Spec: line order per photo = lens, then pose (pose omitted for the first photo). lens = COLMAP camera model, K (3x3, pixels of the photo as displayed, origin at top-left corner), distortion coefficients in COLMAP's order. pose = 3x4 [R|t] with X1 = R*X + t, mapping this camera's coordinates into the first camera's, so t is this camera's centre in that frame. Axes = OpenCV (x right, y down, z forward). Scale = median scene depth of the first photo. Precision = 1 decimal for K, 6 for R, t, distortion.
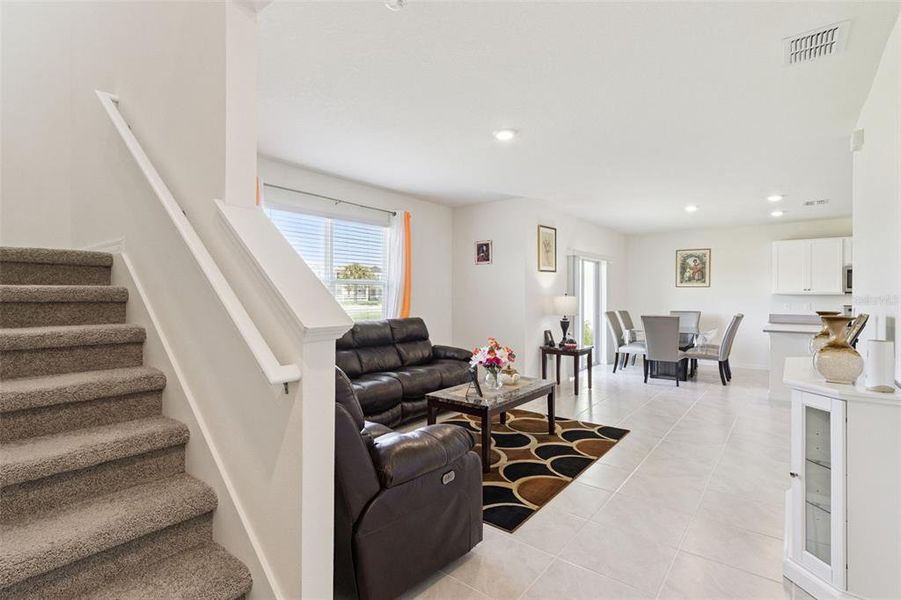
lens RADIAL K [[430.5, 0, 442.4], [0, 430.5, 294.4], [0, 0, 1]] dist [0.004543, 0.000339]
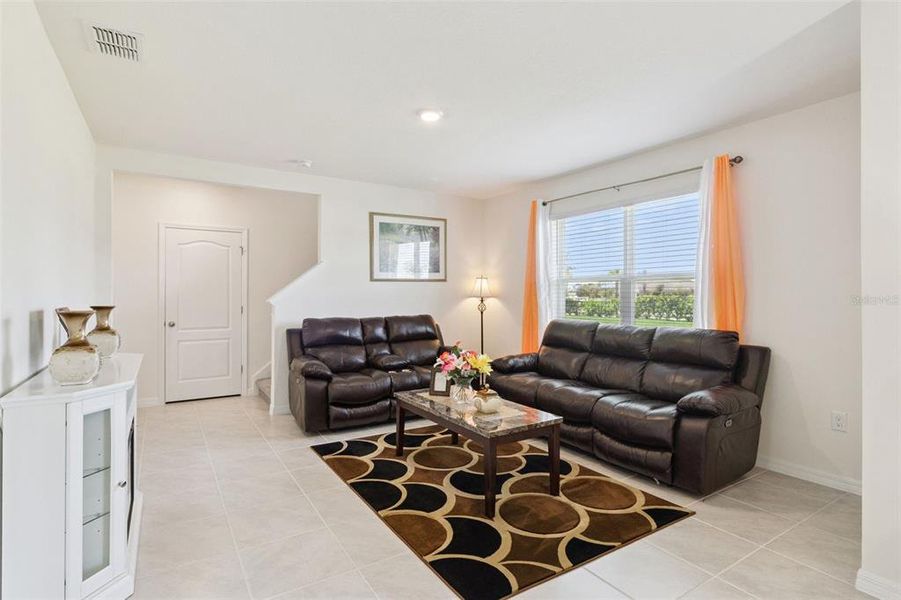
lens RADIAL K [[443.5, 0, 437.6], [0, 443.5, 295.1], [0, 0, 1]] dist [-0.000240, -0.002420]
pose [[-0.335927, -0.003859, -0.941880, 0.475405], [-0.002597, 0.999992, -0.003171, 0.005798], [0.941884, 0.001381, -0.335935, 0.619693]]
